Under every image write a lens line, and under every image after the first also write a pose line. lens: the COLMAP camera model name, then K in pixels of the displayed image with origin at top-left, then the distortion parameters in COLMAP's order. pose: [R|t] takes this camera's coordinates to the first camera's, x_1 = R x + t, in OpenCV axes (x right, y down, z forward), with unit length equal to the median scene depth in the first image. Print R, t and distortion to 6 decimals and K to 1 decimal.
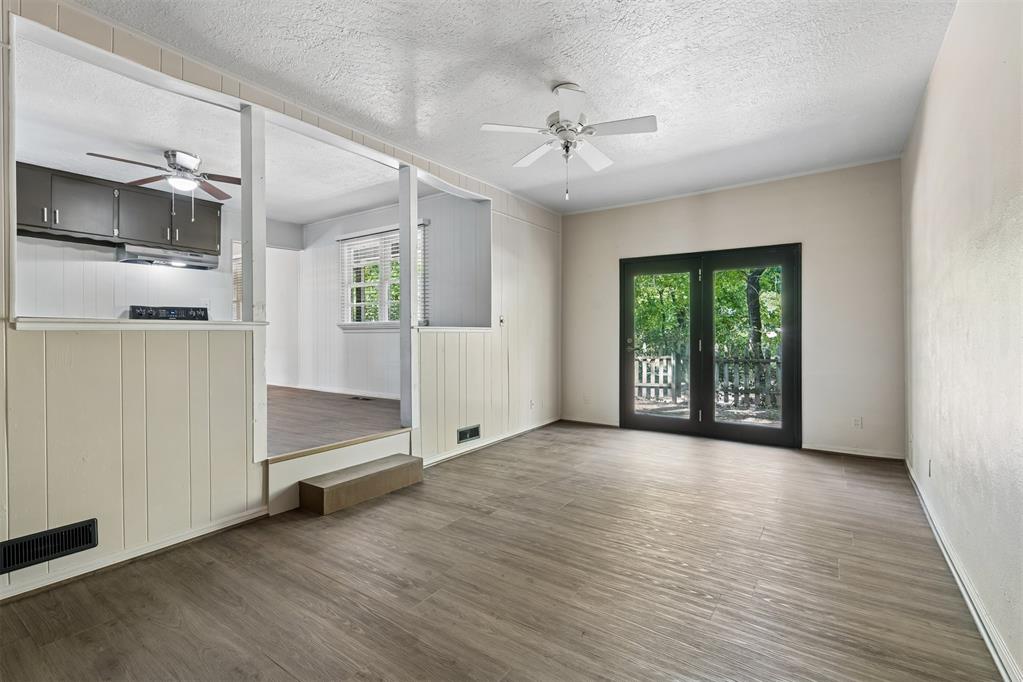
lens RADIAL K [[465.3, 0, 501.0], [0, 465.3, 340.4], [0, 0, 1]] dist [-0.004109, 0.001769]
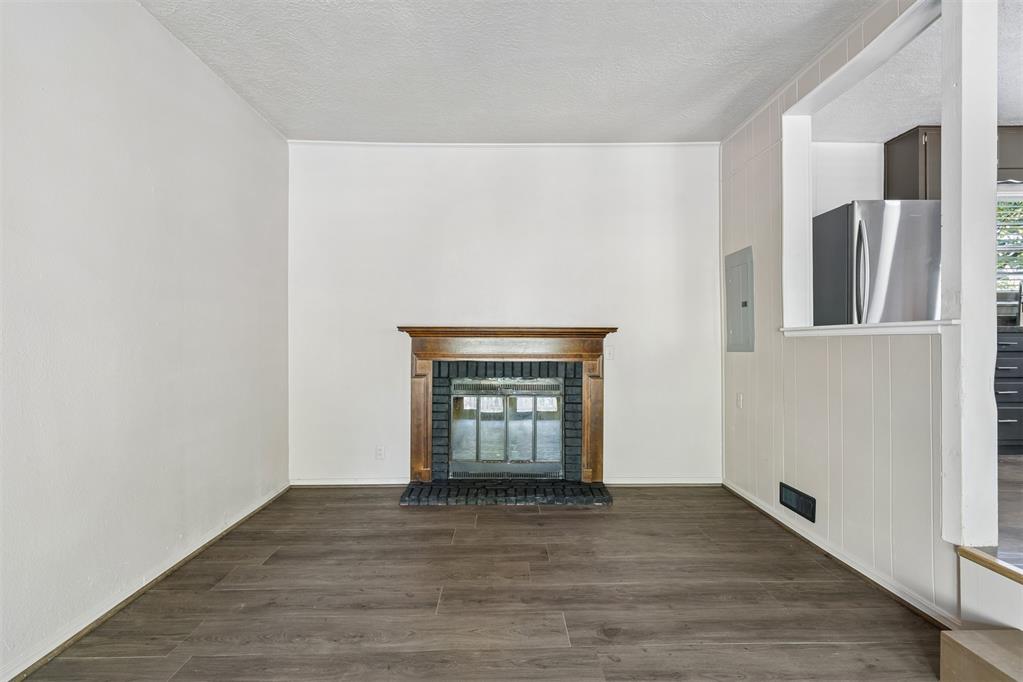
lens RADIAL K [[465.3, 0, 508.0], [0, 465.3, 342.6], [0, 0, 1]] dist [-0.004109, 0.001769]
pose [[-0.787394, 0.005167, -0.616428, 0.214342], [-0.001130, 0.999951, 0.009825, -0.009293], [0.616449, 0.008433, -0.787350, 0.715401]]
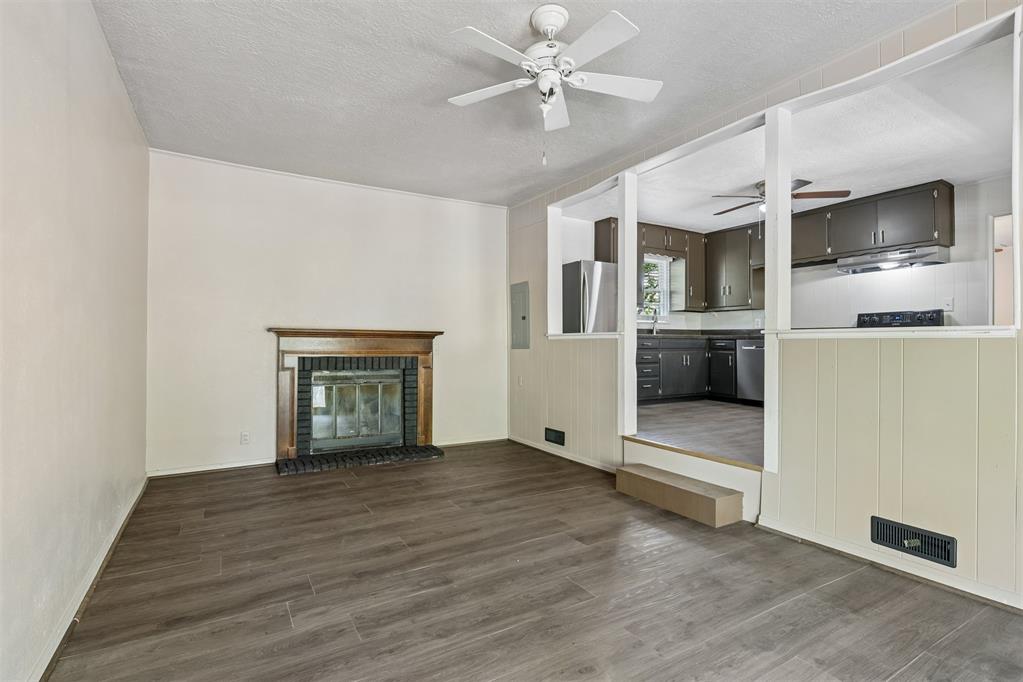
lens RADIAL K [[465.3, 0, 508.8], [0, 465.3, 339.6], [0, 0, 1]] dist [-0.004109, 0.001769]
pose [[-0.389412, -0.006500, -0.921041, 0.547452], [-0.010643, 0.999940, -0.002557, -0.007381], [0.921002, 0.008807, -0.389457, 0.780809]]
